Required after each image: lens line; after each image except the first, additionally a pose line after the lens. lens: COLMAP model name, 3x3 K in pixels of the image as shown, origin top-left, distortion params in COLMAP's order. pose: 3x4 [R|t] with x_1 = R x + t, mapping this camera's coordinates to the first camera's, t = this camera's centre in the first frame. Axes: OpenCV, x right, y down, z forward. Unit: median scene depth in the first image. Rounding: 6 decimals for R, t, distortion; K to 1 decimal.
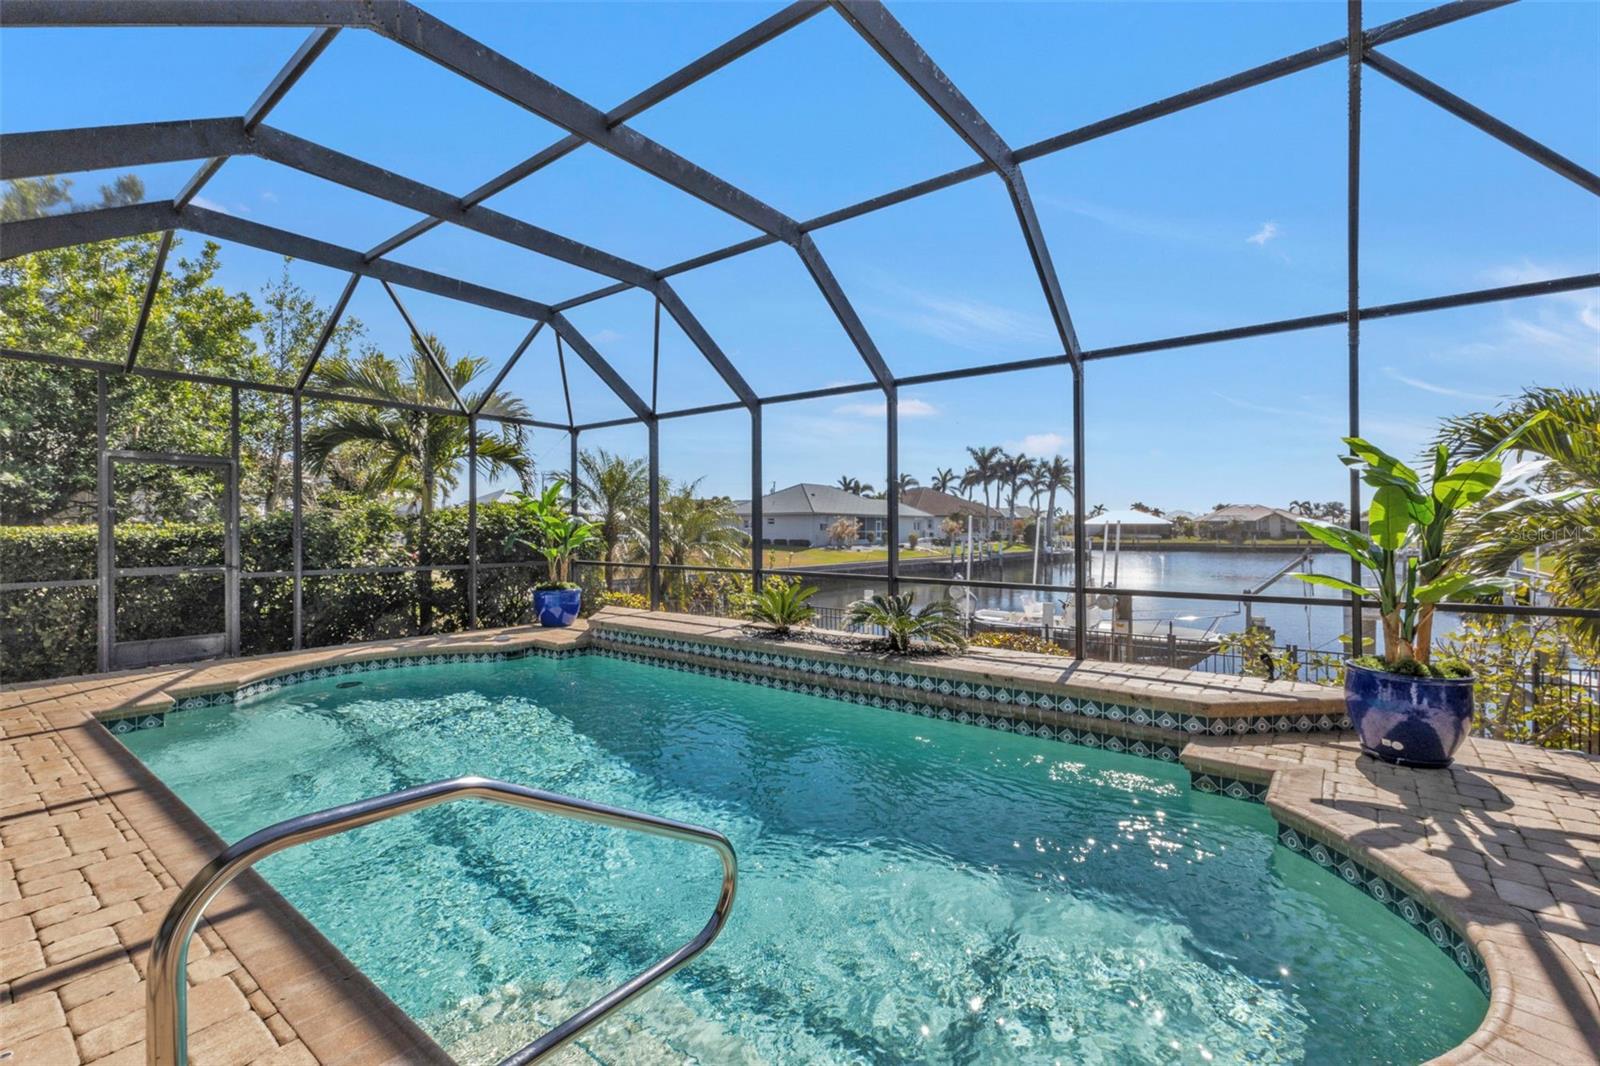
lens RADIAL K [[686.7, 0, 797.6], [0, 686.7, 528.3], [0, 0, 1]] dist [0.002002, 0.000381]
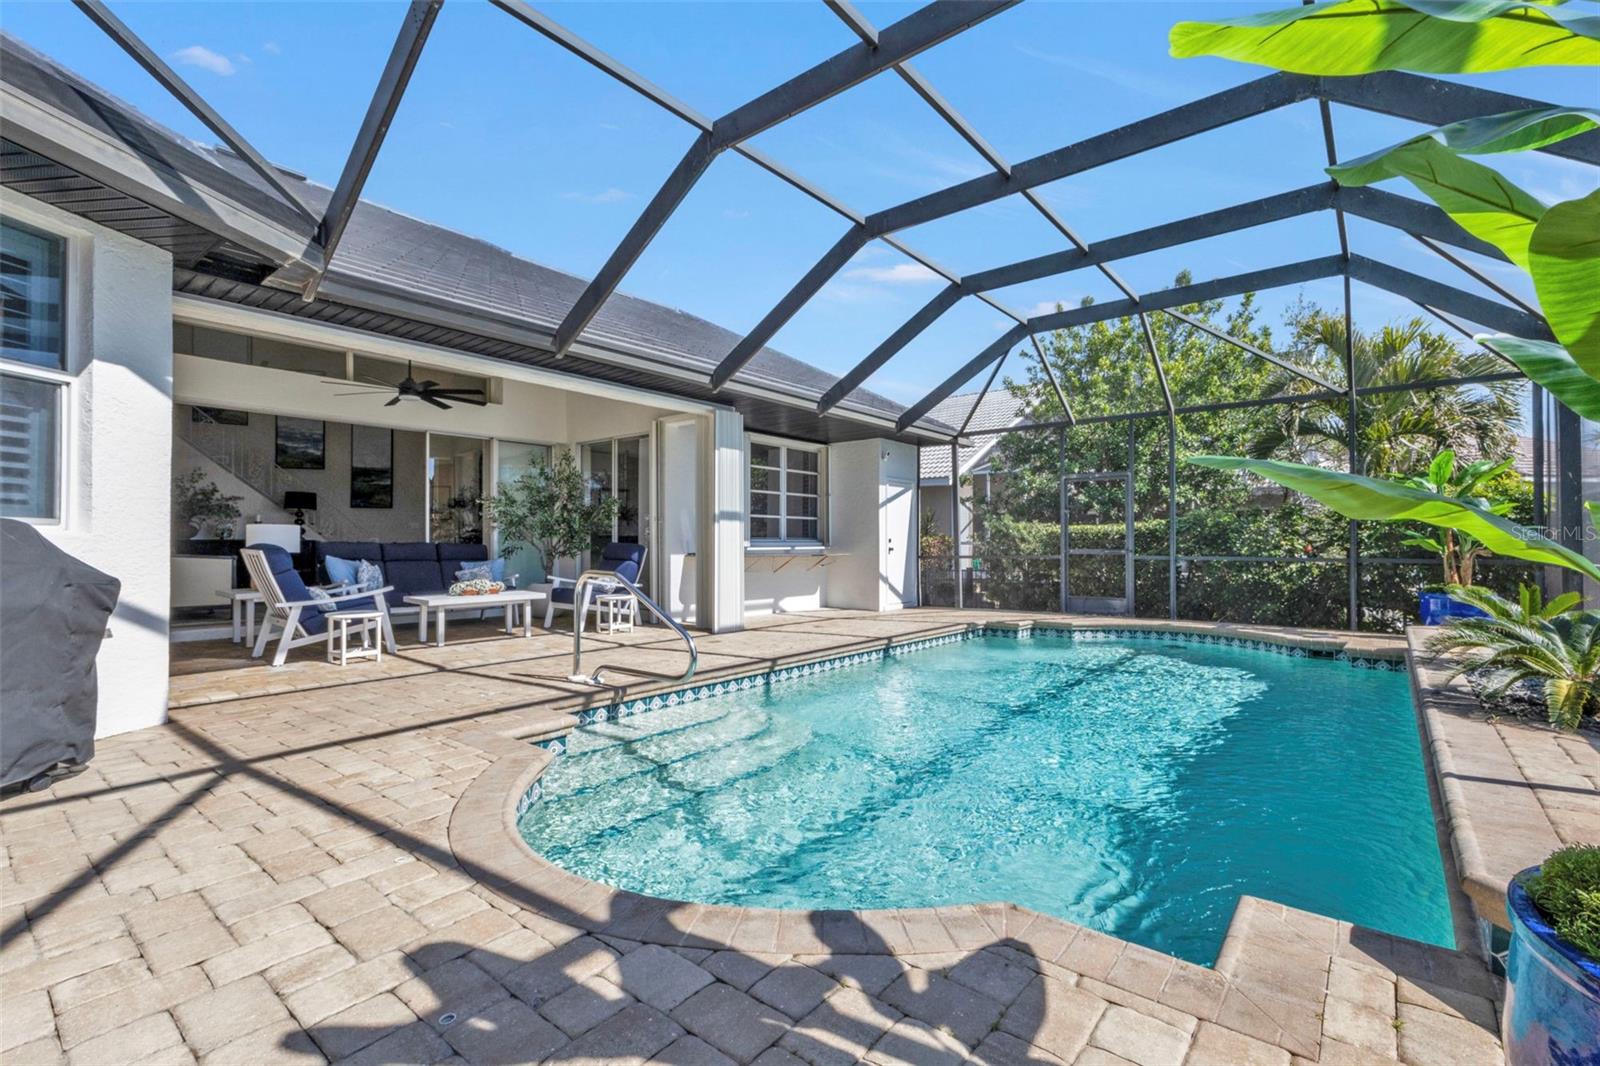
lens RADIAL K [[719.1, 0, 819.7], [0, 719.1, 541.1], [0, 0, 1]] dist [0.000321, -0.000167]
pose [[-0.008740, -0.011919, -0.999891, 0.599807], [0.004283, 0.999919, -0.011957, 0.053905], [0.999953, -0.004387, -0.008688, 0.407020]]
